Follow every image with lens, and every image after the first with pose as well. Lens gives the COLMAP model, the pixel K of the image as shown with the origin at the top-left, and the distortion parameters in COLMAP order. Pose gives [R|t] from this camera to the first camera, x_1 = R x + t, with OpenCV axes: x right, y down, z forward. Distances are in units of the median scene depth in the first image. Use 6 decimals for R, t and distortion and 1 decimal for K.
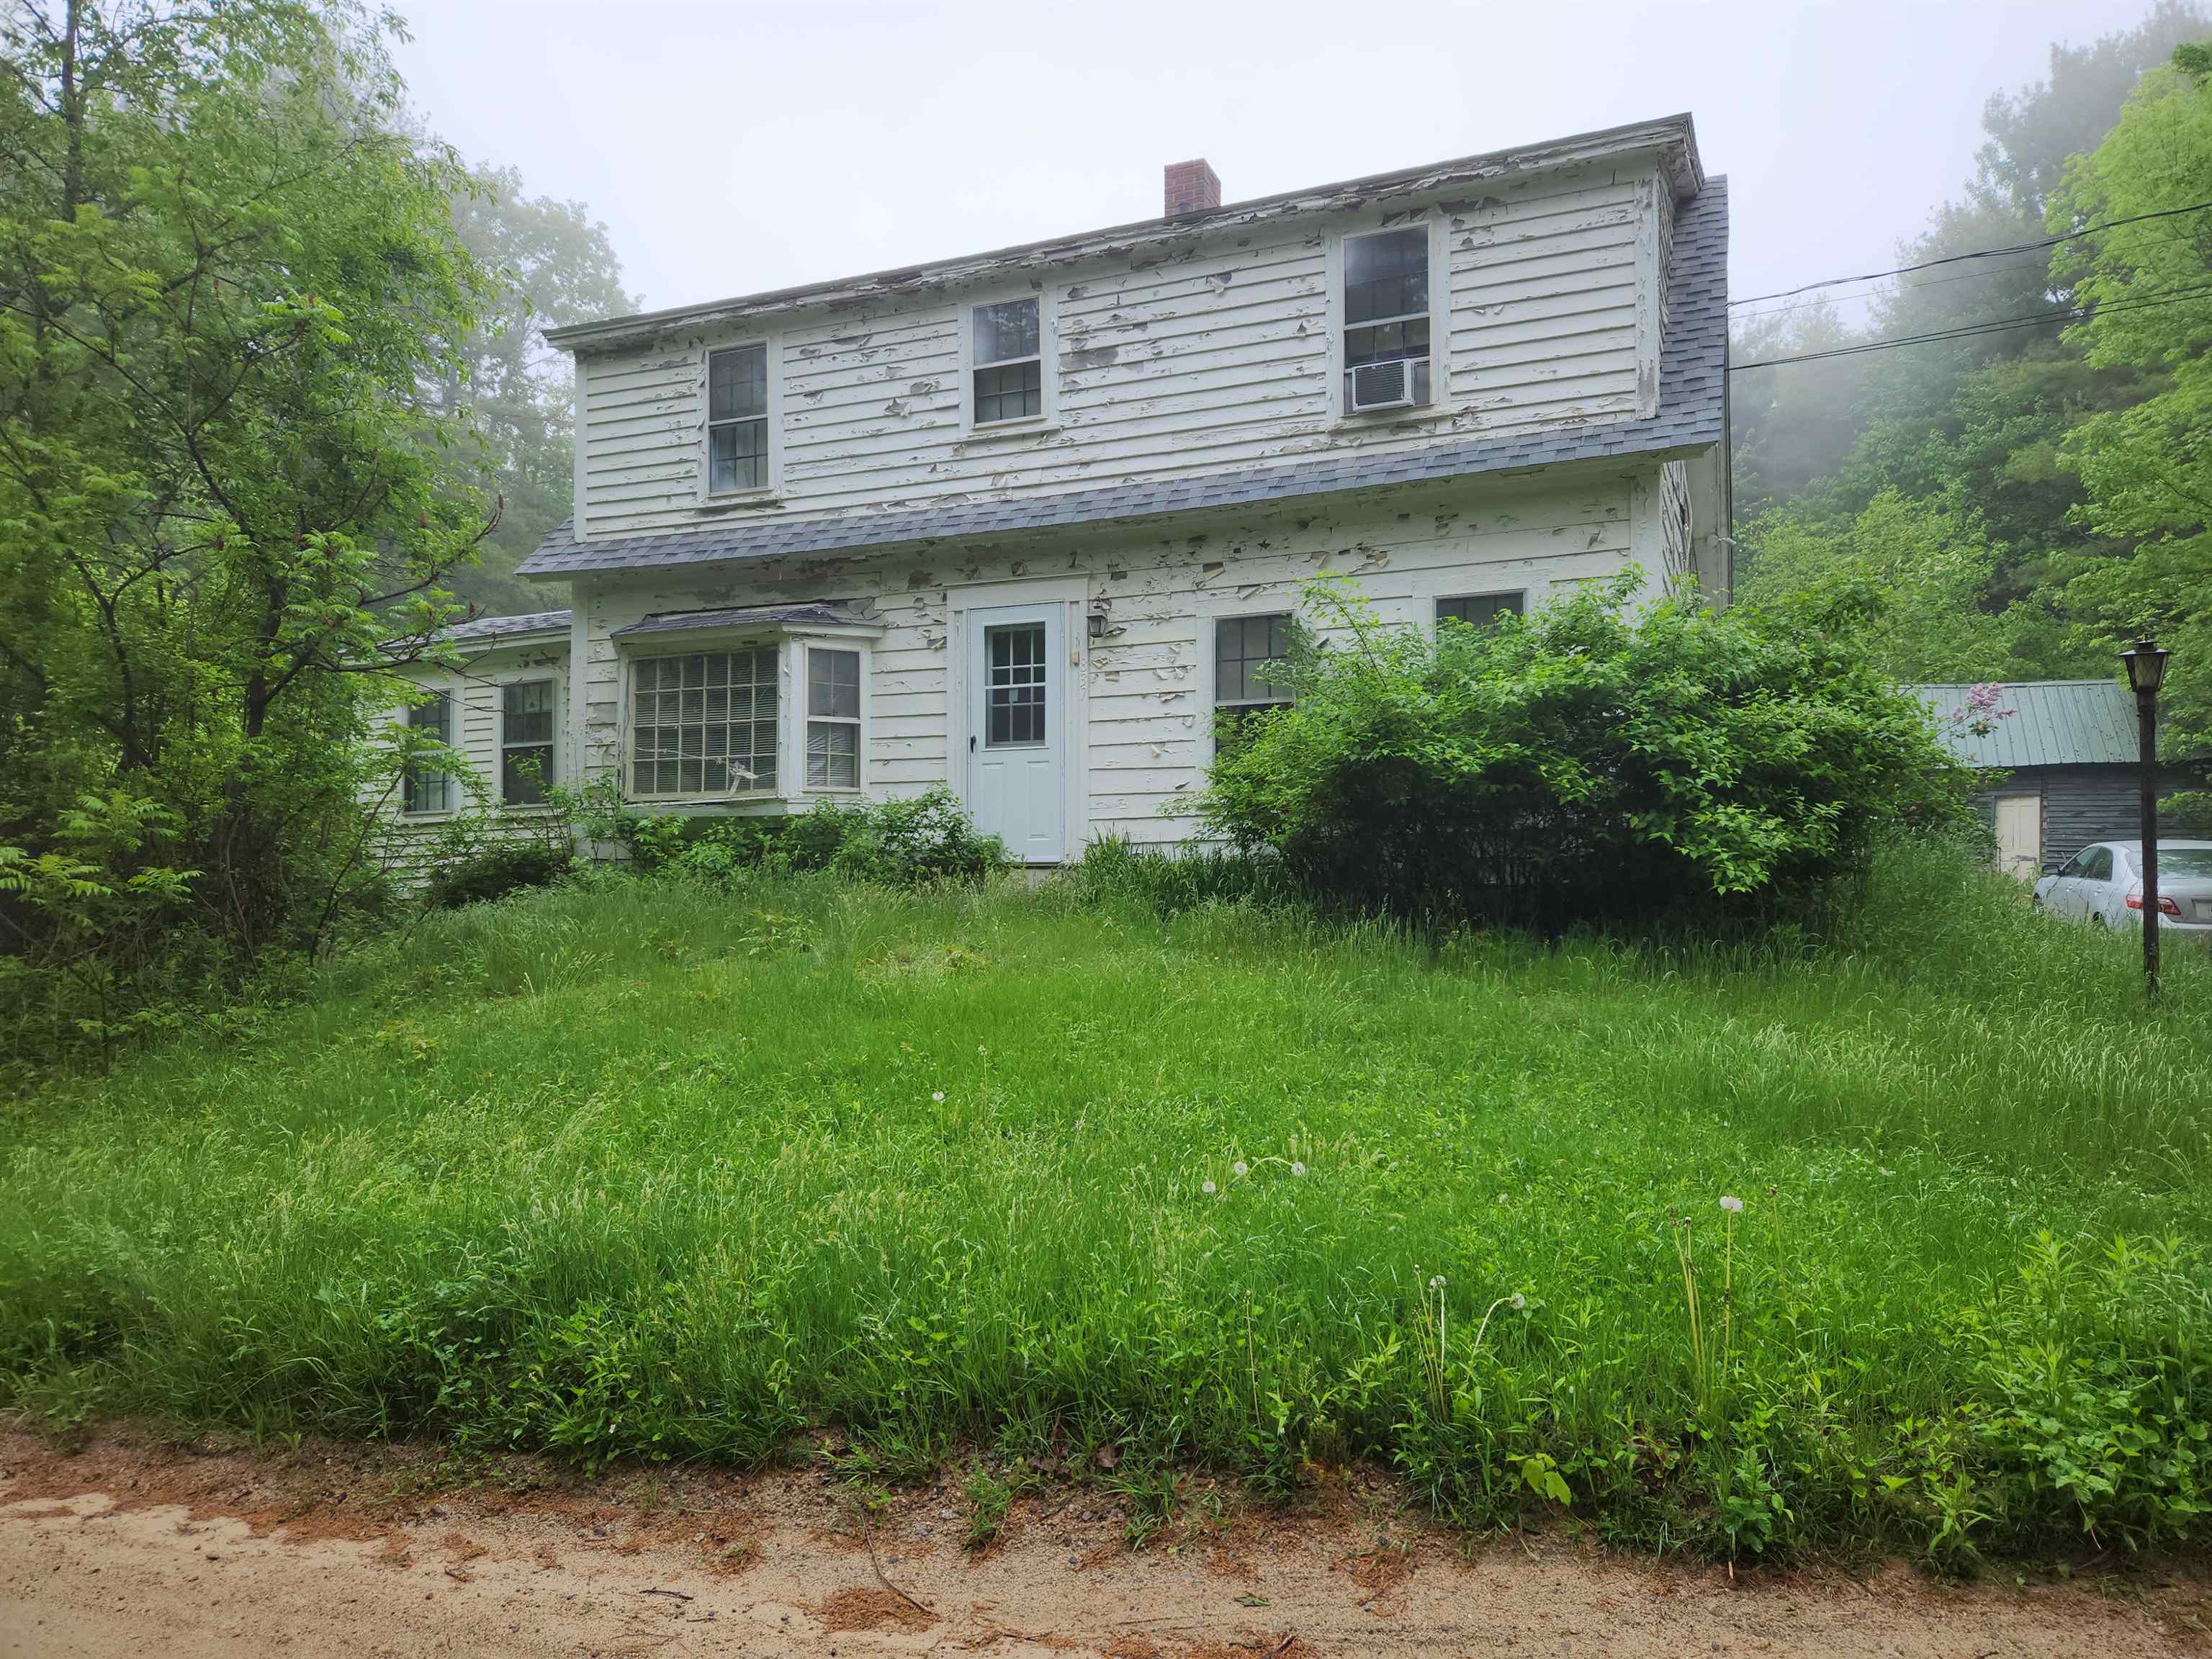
lens RADIAL K [[1486.7, 0, 1106.0], [0, 1486.7, 829.5], [0, 0, 1]] dist [0.113545, -0.124796]
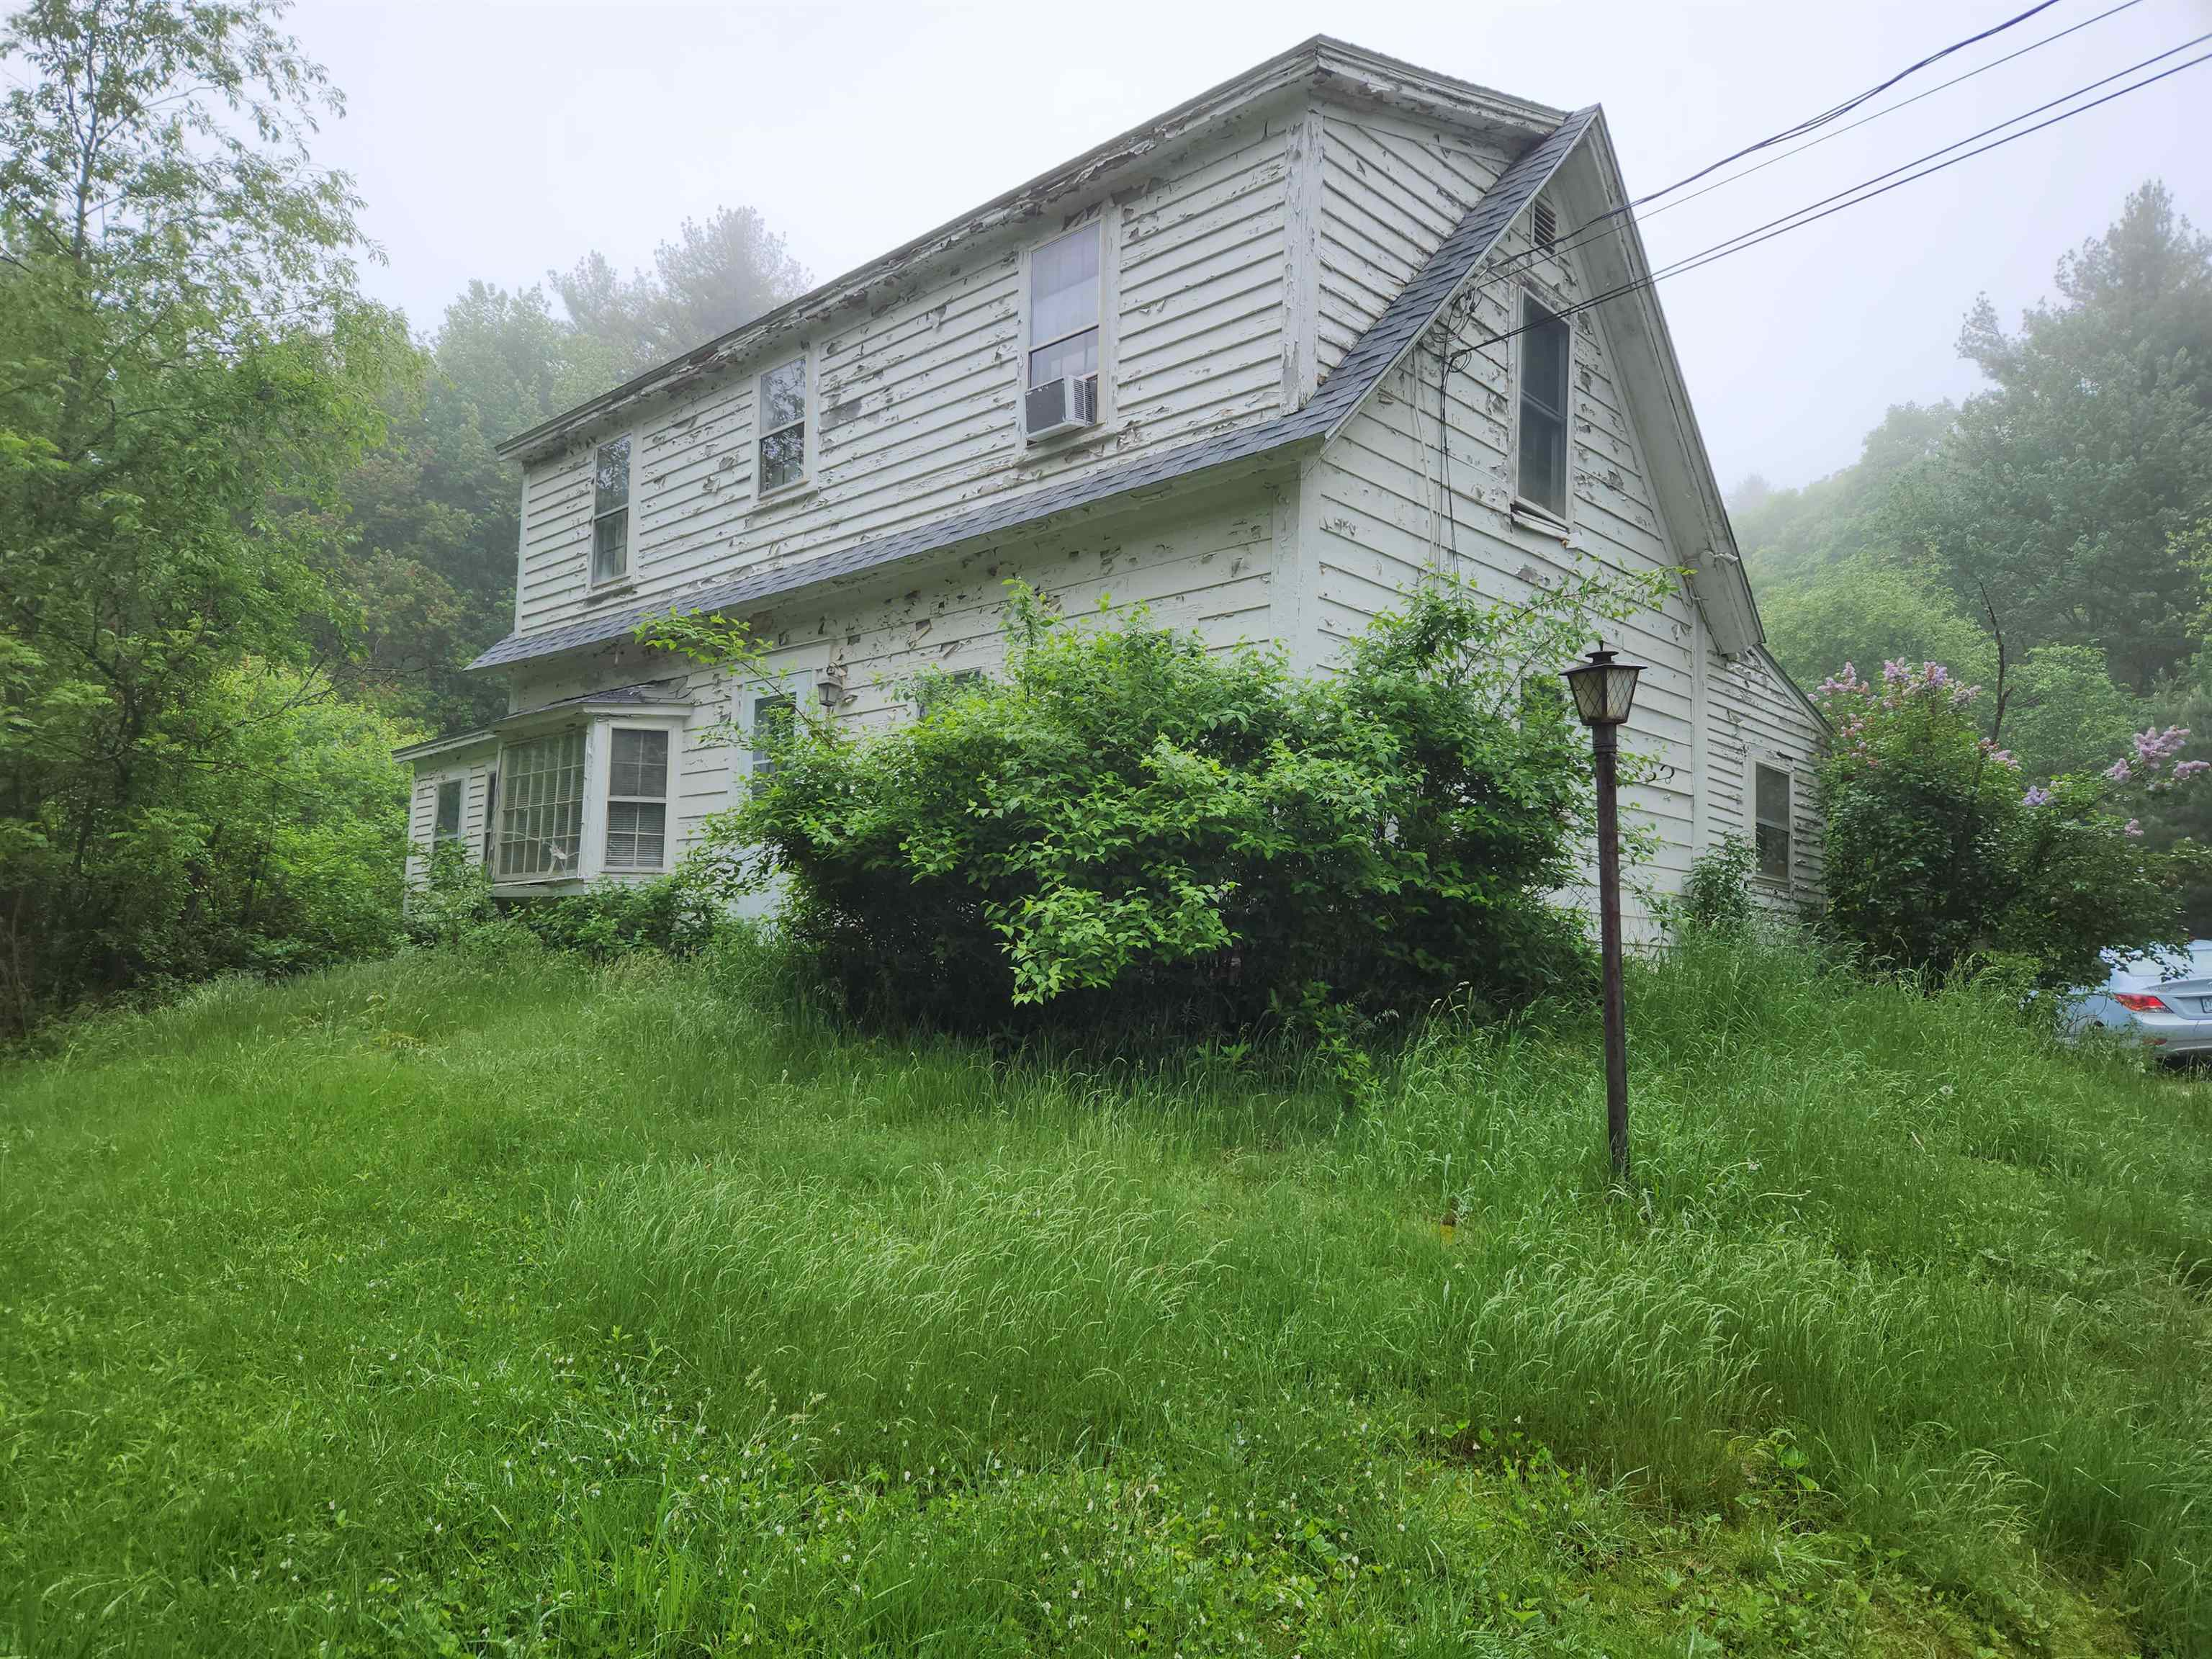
lens RADIAL K [[1486.7, 0, 1106.0], [0, 1486.7, 829.5], [0, 0, 1]] dist [0.113545, -0.124796]
pose [[0.925665, -0.007511, -0.378269, 0.499663], [-0.014840, 0.998313, -0.056138, -0.002367], [0.378053, 0.057578, 0.923992, 0.205154]]
